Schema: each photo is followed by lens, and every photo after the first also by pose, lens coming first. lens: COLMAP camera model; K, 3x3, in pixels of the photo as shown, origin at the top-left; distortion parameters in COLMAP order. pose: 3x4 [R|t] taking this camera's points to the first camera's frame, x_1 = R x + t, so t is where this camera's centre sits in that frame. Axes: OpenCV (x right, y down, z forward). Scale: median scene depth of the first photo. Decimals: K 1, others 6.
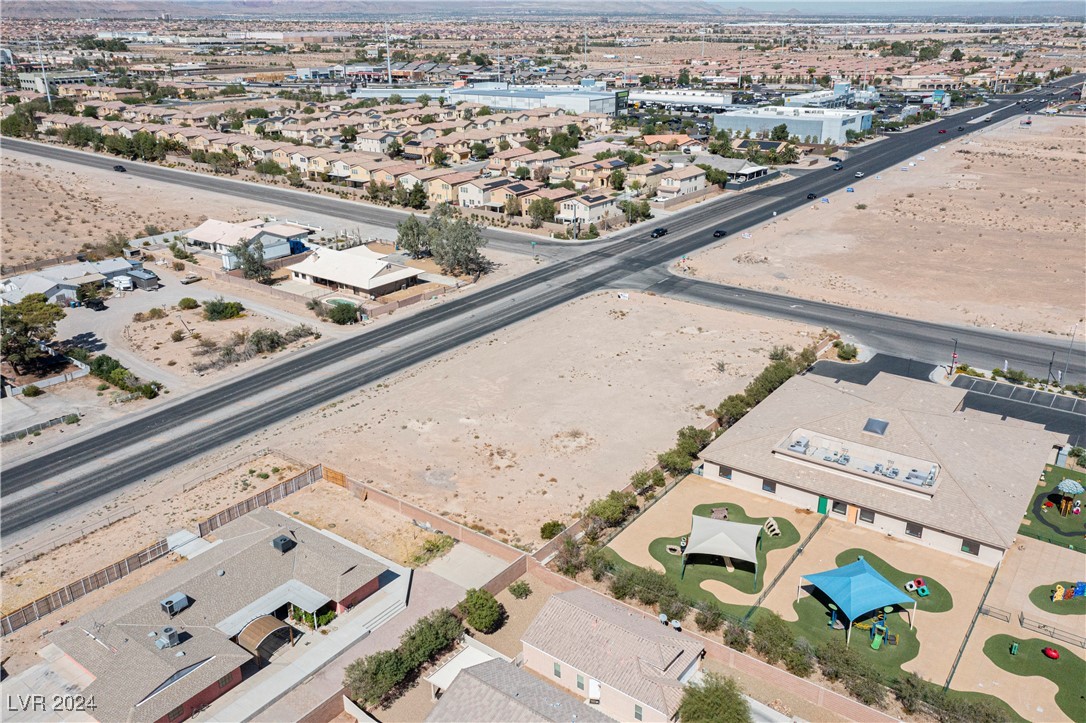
lens RADIAL K [[847.4, 0, 541.8], [0, 847.4, 388.6], [0, 0, 1]] dist [0.009386, 0.005265]
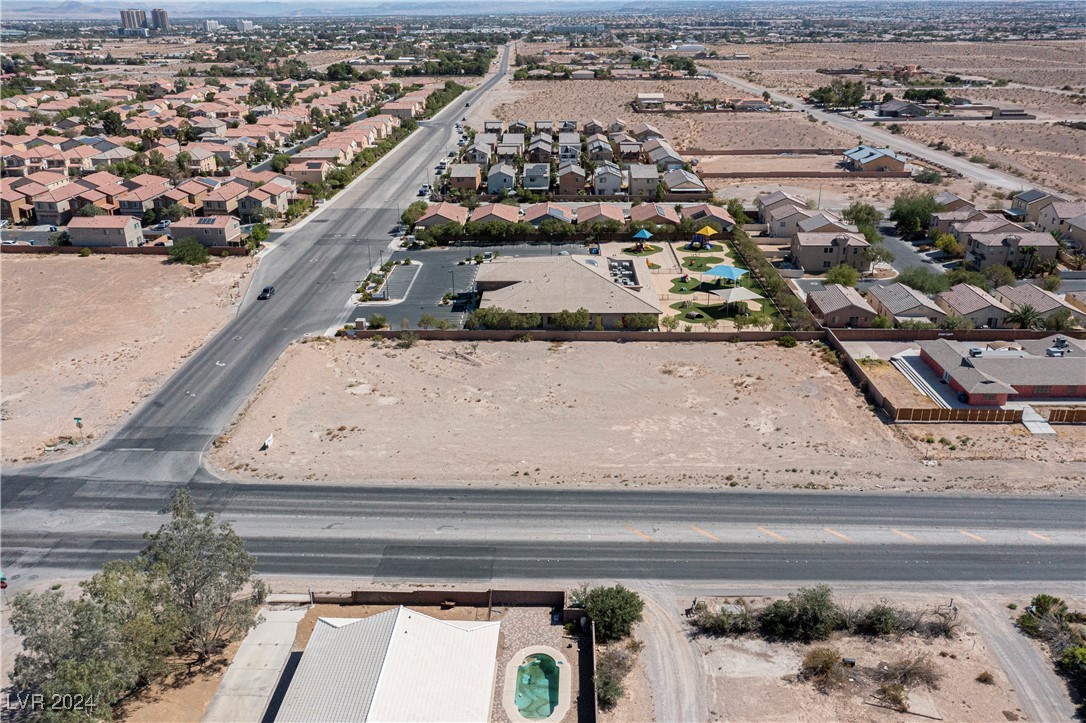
lens RADIAL K [[847.4, 0, 541.8], [0, 847.4, 388.6], [0, 0, 1]] dist [0.009386, 0.005265]
pose [[-0.581135, -0.322957, 0.746981, -0.522871], [0.334171, 0.742231, 0.580881, -0.470207], [-0.742032, 0.587190, -0.323413, 1.088910]]
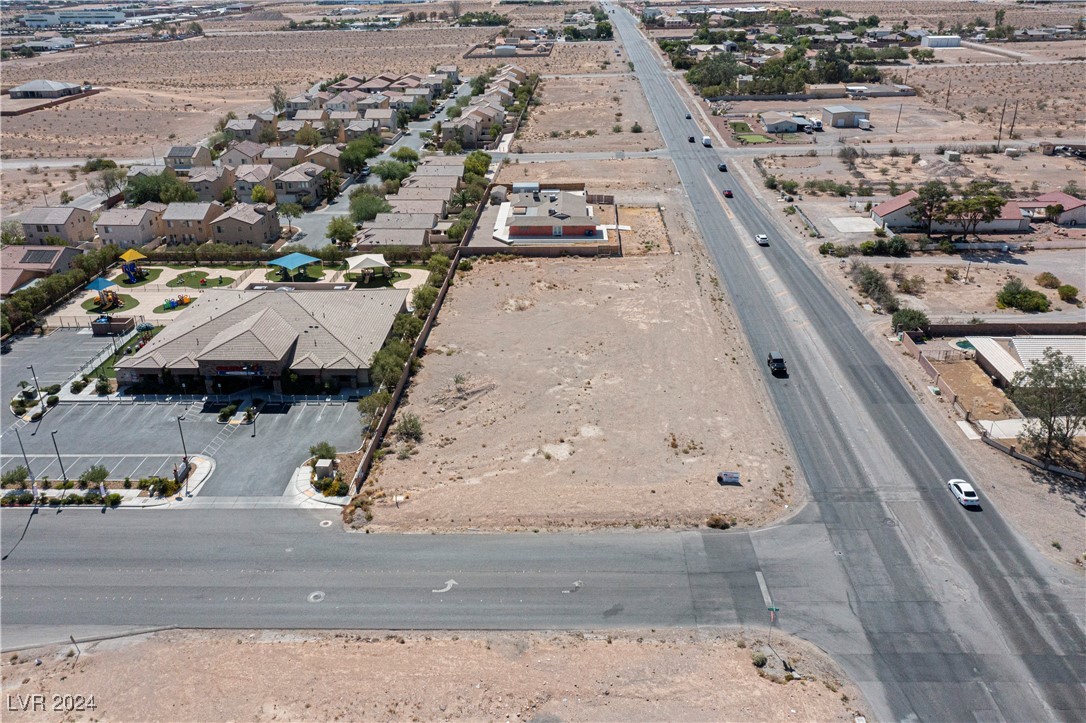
lens RADIAL K [[847.4, 0, 541.8], [0, 847.4, 388.6], [0, 0, 1]] dist [0.009386, 0.005265]
pose [[-0.820950, 0.275201, -0.500305, 0.482186], [-0.206343, 0.673997, 0.709331, -0.544535], [0.532413, 0.685560, -0.496532, 1.235750]]
